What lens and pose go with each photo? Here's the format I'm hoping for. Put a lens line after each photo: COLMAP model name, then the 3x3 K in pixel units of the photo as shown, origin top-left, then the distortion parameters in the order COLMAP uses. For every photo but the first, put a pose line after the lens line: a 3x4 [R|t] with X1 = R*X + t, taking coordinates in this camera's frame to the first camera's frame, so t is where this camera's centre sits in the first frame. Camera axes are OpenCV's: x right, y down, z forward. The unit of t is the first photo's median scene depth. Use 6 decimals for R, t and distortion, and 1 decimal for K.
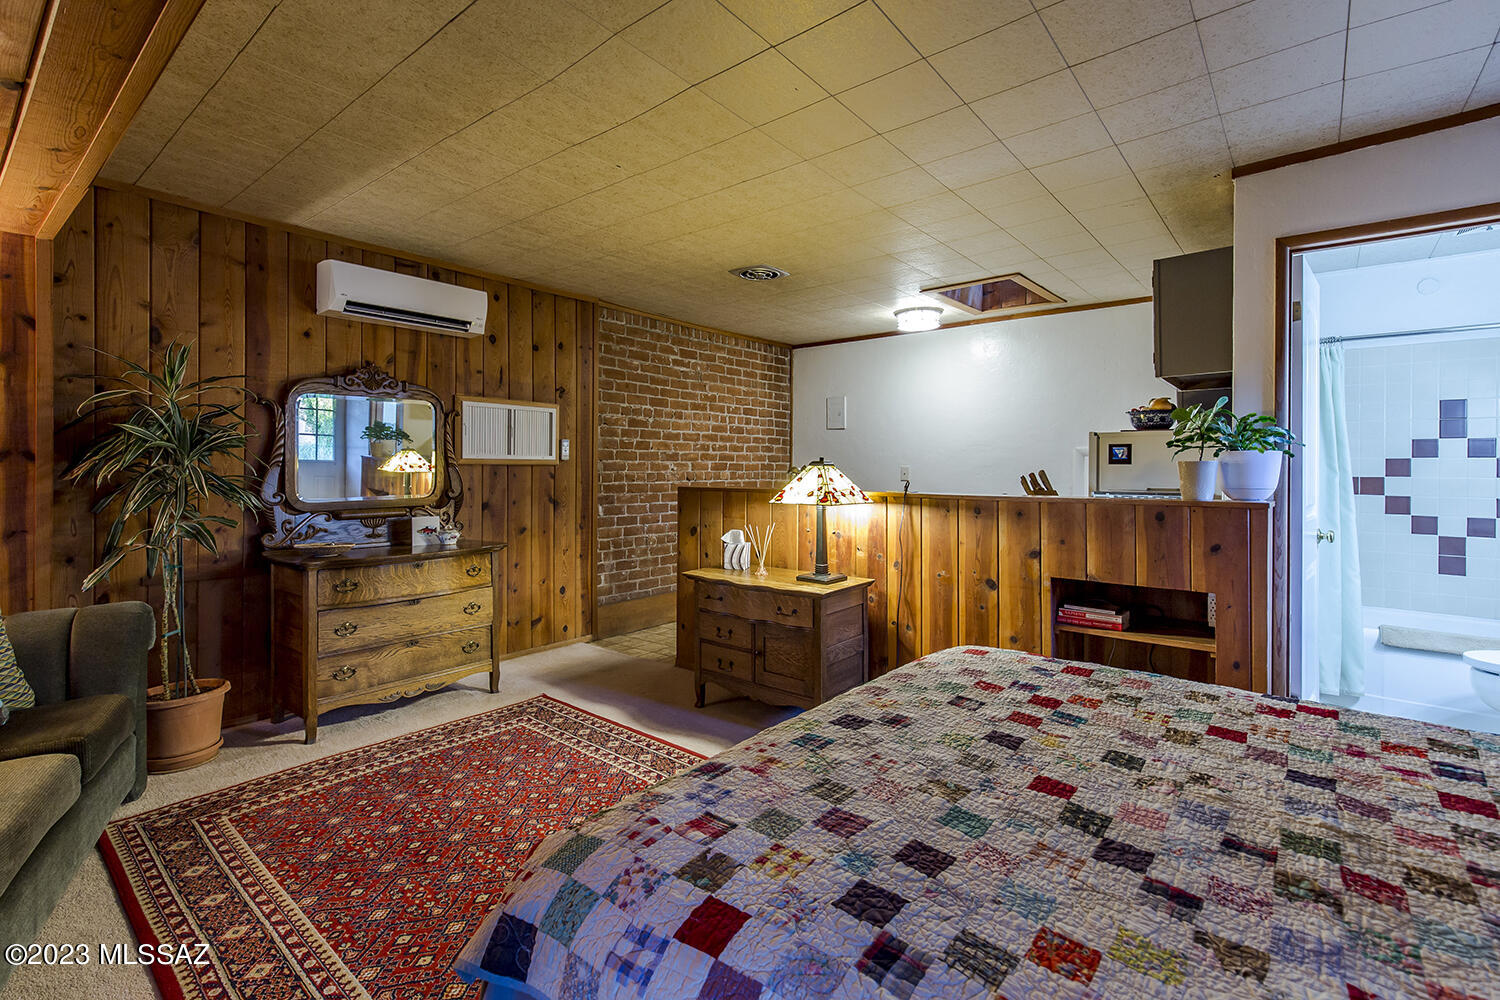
lens RADIAL K [[687.9, 0, 742.2], [0, 687.9, 469.1], [0, 0, 1]] dist [0.009783, -0.001776]
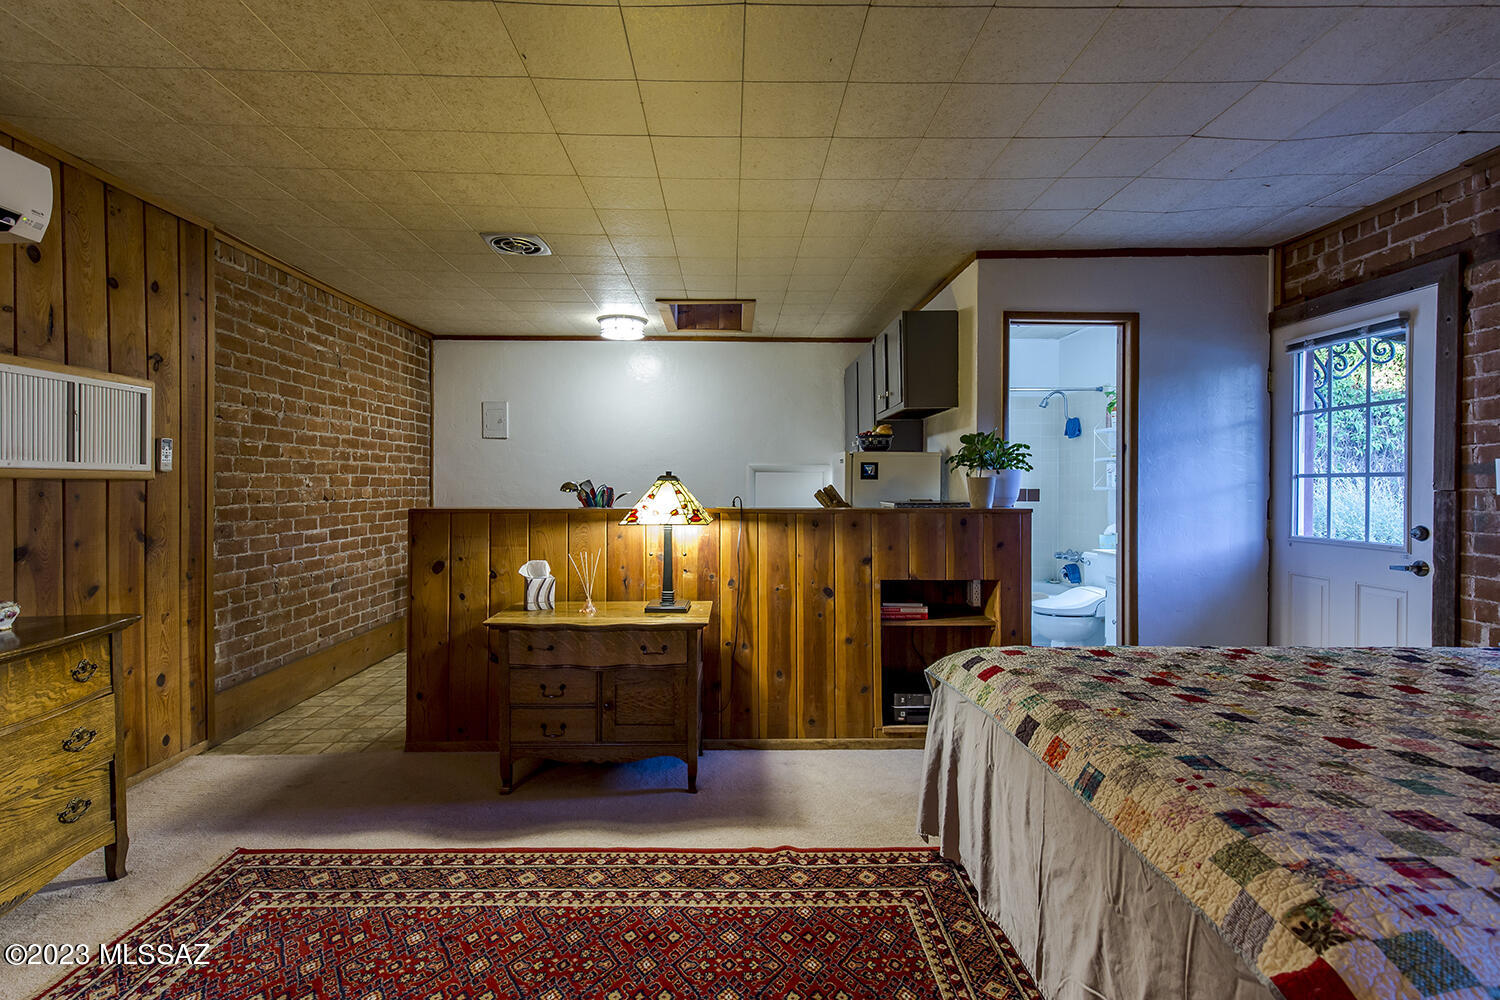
lens RADIAL K [[687.9, 0, 747.1], [0, 687.9, 489.0], [0, 0, 1]] dist [0.009783, -0.001776]
pose [[0.754962, -0.008495, 0.655714, -0.350061], [0.002921, 0.999950, 0.009591, -0.002183], [-0.655763, -0.005326, 0.754948, 0.231473]]
